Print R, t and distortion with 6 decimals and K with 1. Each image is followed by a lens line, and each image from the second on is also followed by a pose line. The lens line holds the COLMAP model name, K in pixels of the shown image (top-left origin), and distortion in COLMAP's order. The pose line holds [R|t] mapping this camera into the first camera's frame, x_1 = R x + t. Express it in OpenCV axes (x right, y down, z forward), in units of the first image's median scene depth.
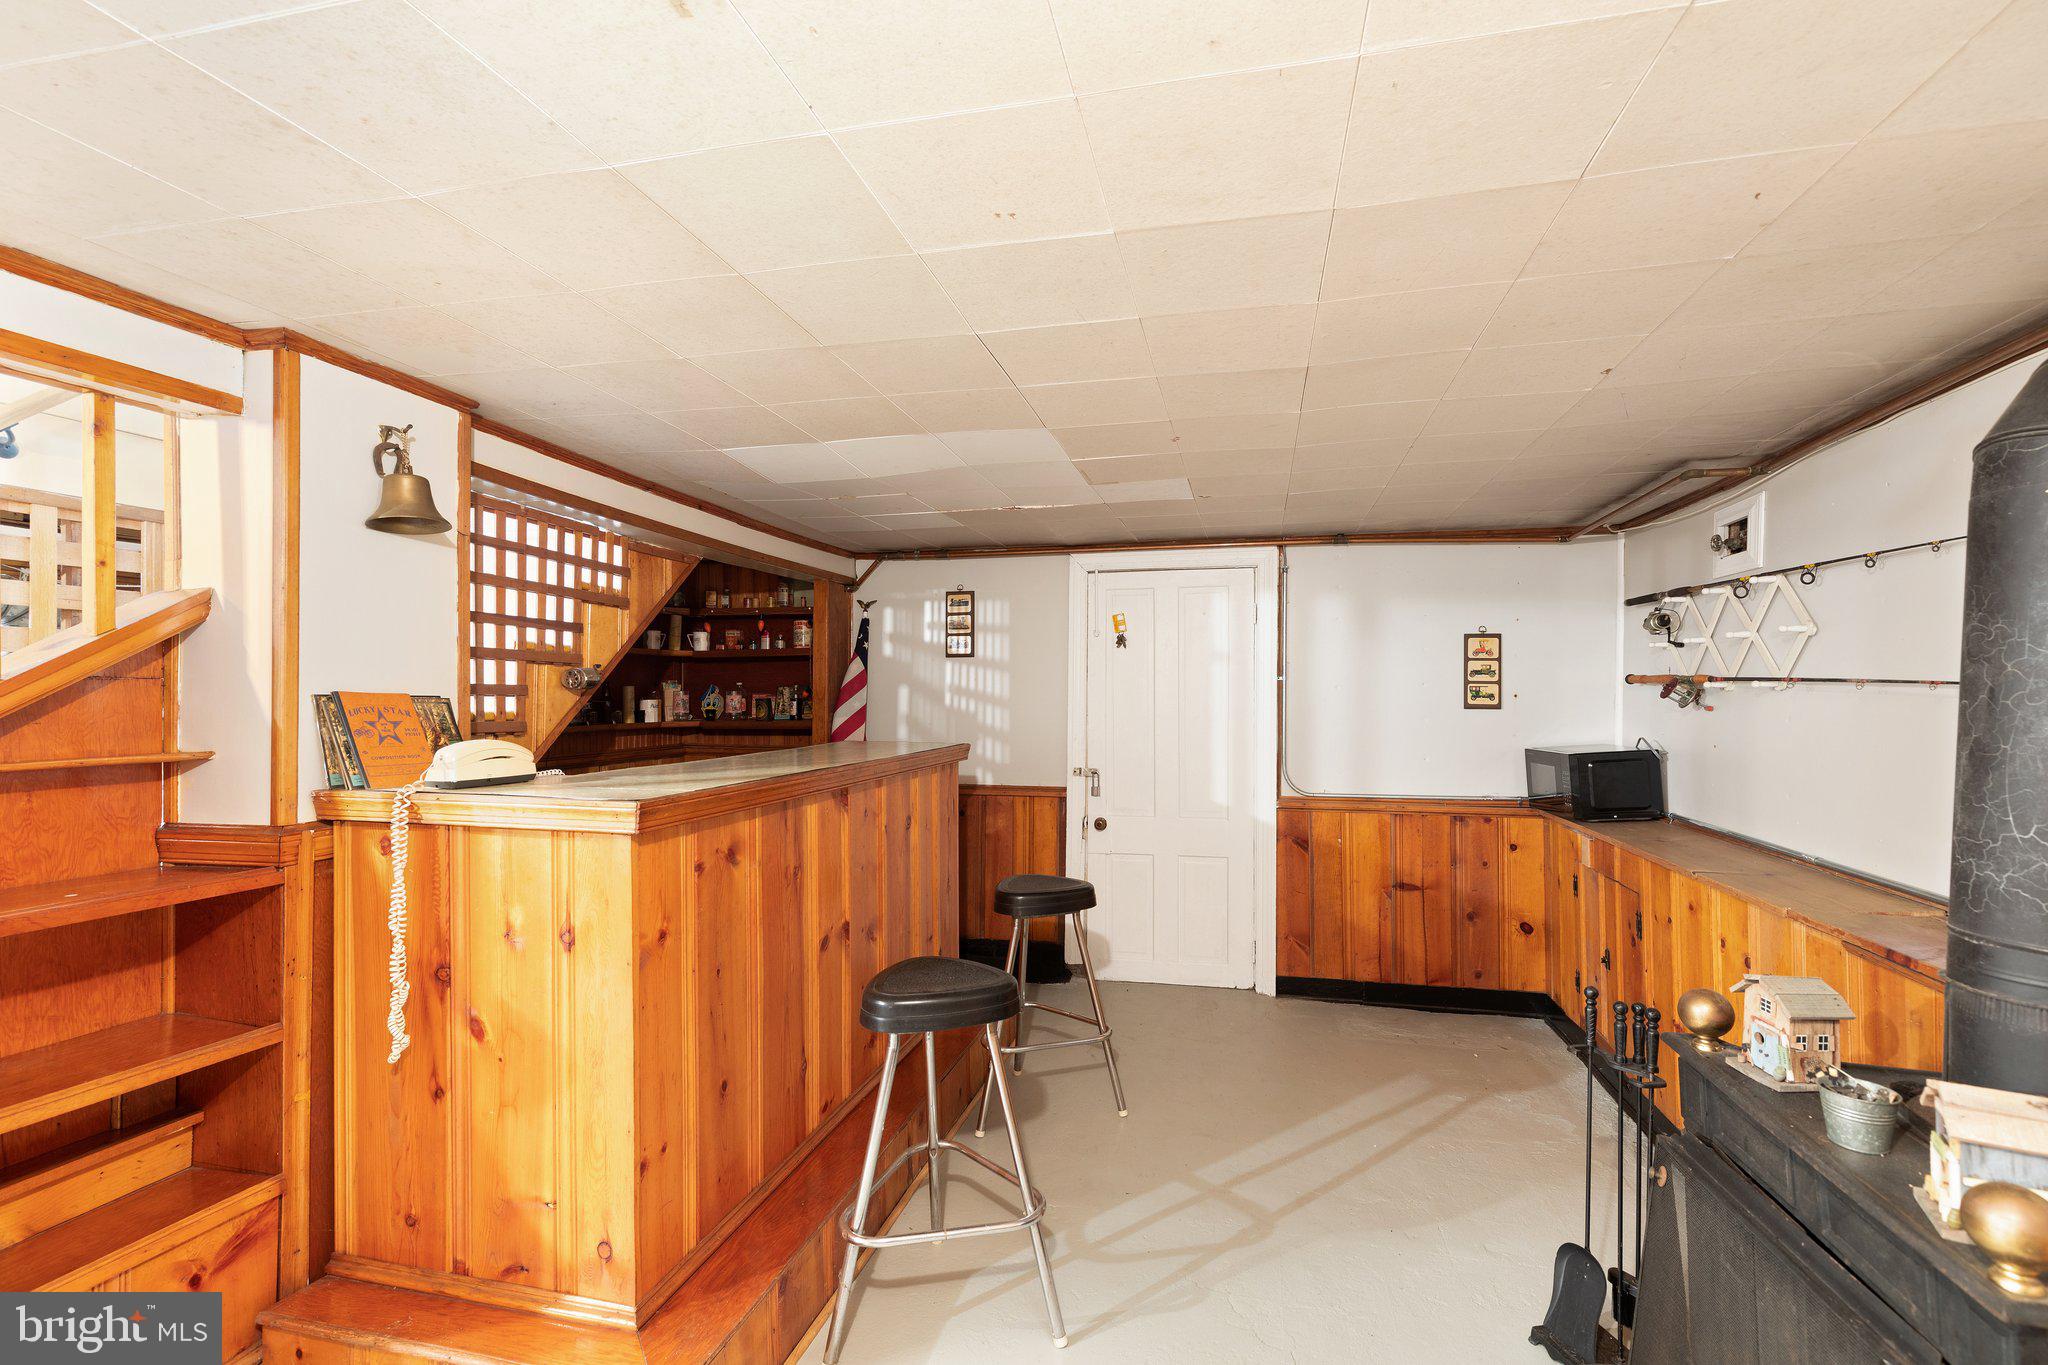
lens RADIAL K [[929.9, 0, 1026.4], [0, 929.9, 692.2], [0, 0, 1]] dist [0.003435, -0.001657]
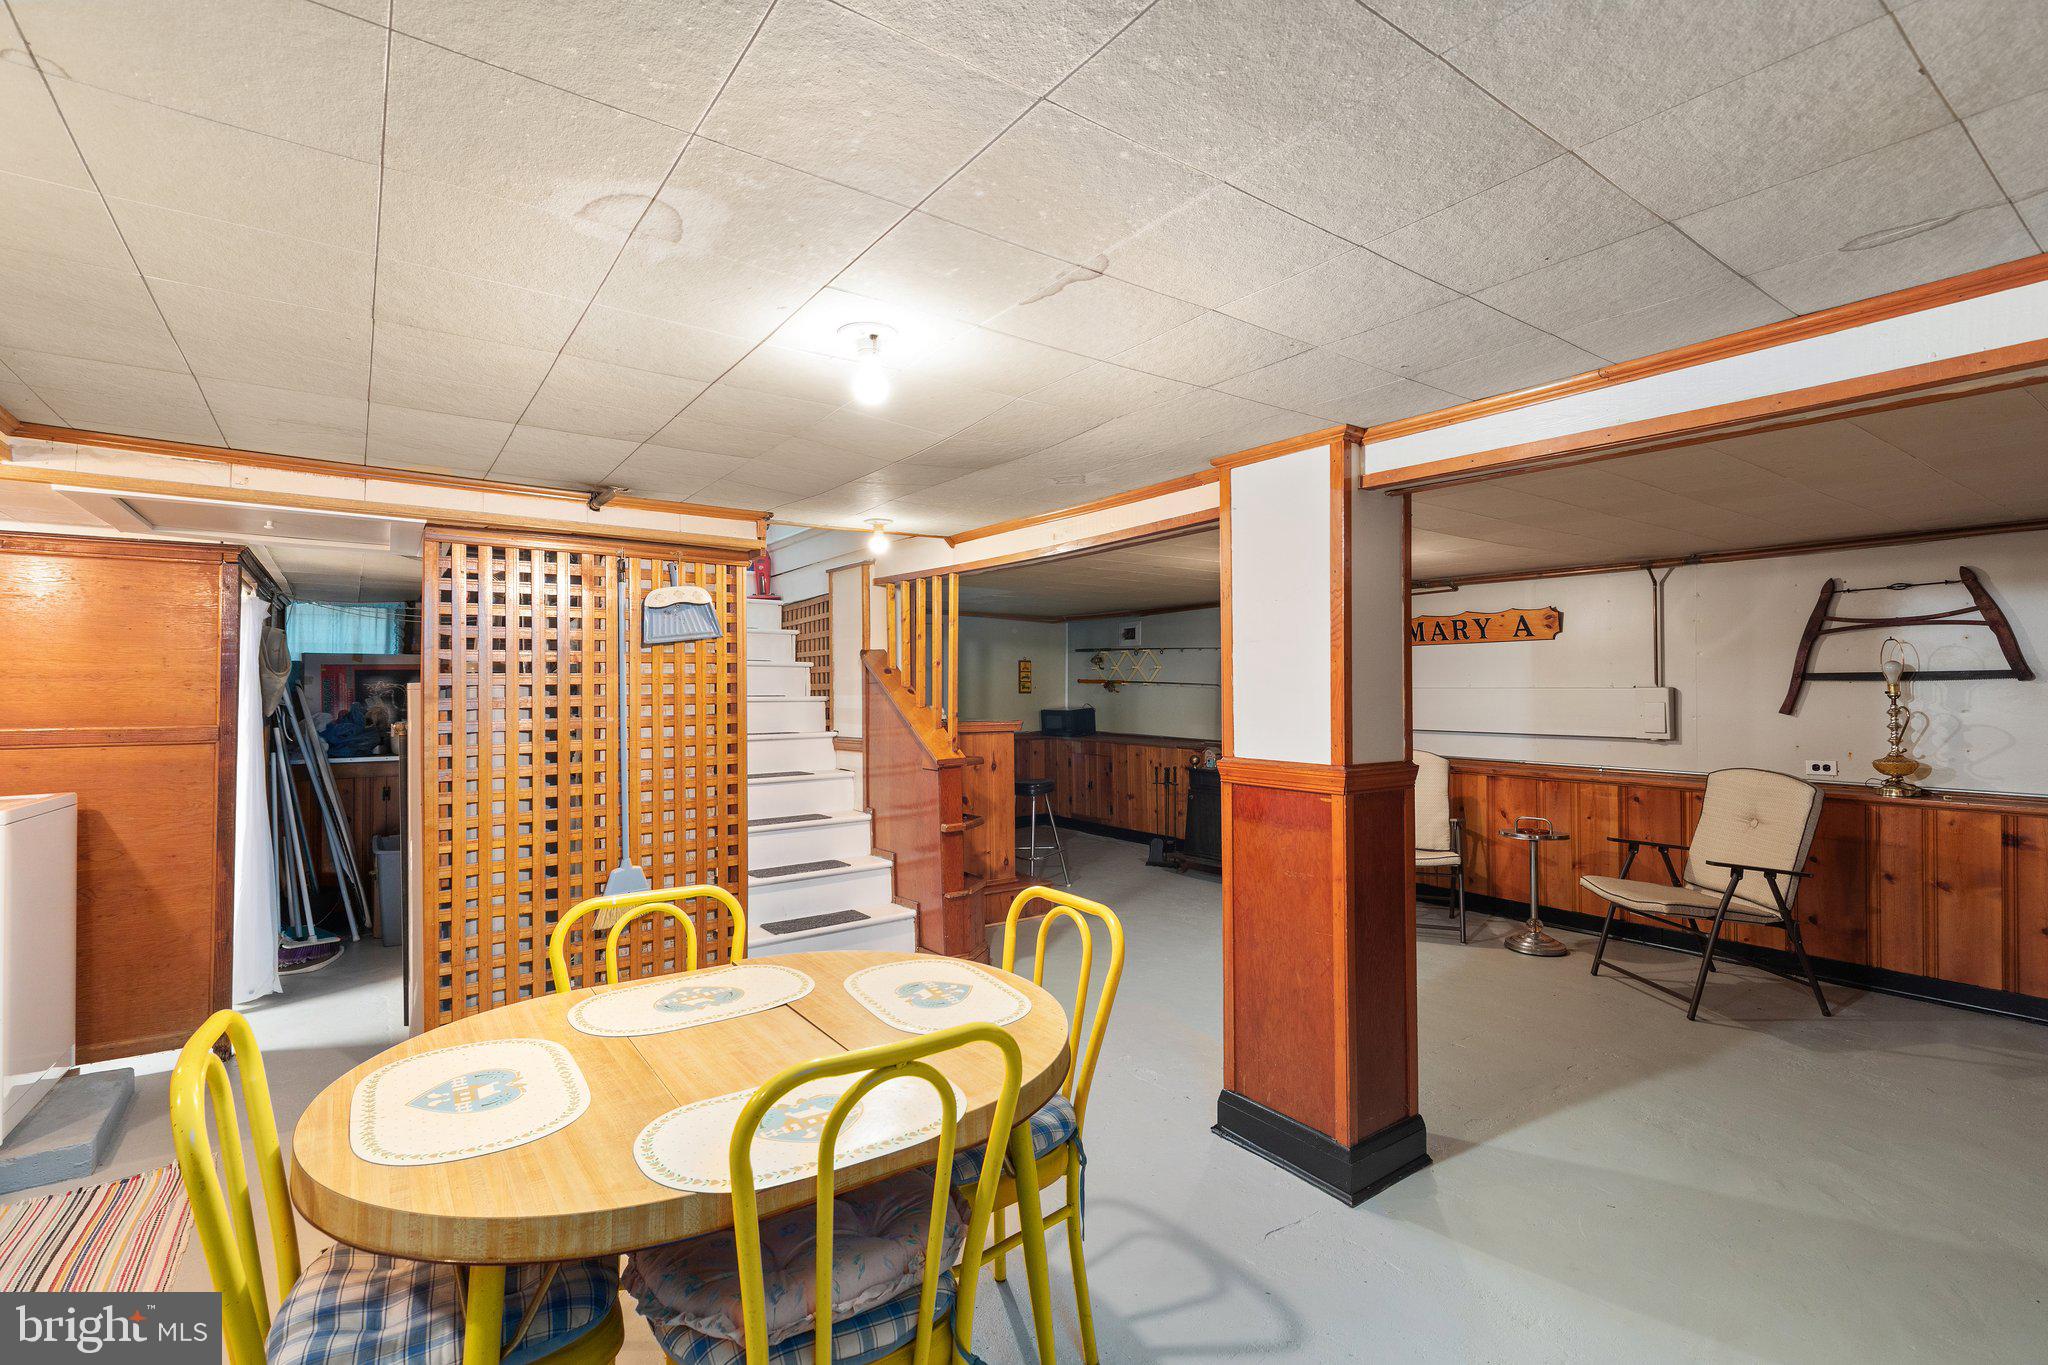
lens RADIAL K [[929.9, 0, 1025.2], [0, 929.9, 683.2], [0, 0, 1]] dist [0.003435, -0.001657]
pose [[0.649689, 0.002138, 0.760197, -1.335145], [-0.000429, 0.999997, -0.002445, -0.001399], [-0.760200, 0.001262, 0.649688, -0.525283]]
